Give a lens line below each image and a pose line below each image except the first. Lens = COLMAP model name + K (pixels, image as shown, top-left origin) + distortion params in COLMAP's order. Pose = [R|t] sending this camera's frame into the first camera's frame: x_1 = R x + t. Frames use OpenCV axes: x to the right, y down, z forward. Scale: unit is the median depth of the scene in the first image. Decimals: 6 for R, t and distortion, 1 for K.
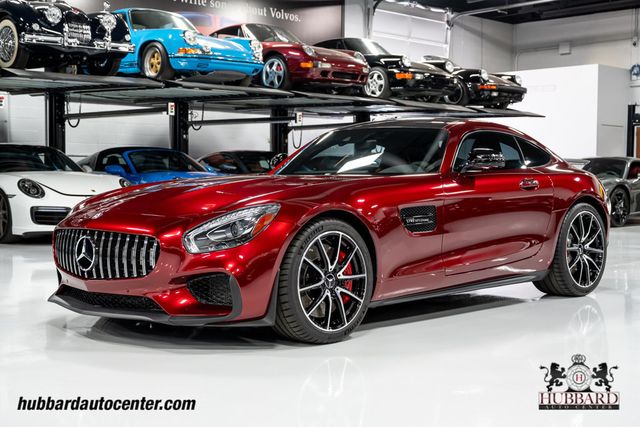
lens RADIAL K [[877.9, 0, 322.3], [0, 877.9, 216.9], [0, 0, 1]] dist [0.000986, 0.000000]
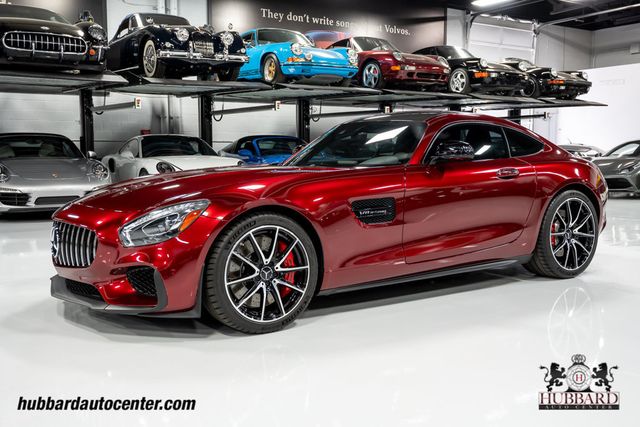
lens RADIAL K [[643.0, 0, 320.6], [0, 643.0, 209.8], [0, 0, 1]] dist [-0.003763, 0.000000]
pose [[0.981026, 0.011423, -0.193540, 0.071795], [-0.003380, 0.999119, 0.041836, -0.011290], [0.193847, -0.040388, 0.980200, 0.089049]]
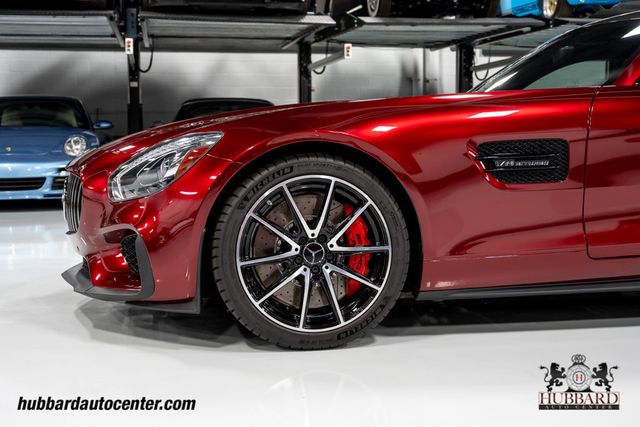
lens RADIAL K [[870.0, 0, 319.5], [0, 870.0, 217.5], [0, 0, 1]] dist [0.008108, 0.000000]
pose [[0.829569, 0.039887, -0.556978, 0.120420], [-0.016857, 0.998780, 0.046419, 0.005642], [0.558150, -0.029119, 0.829229, 0.156527]]
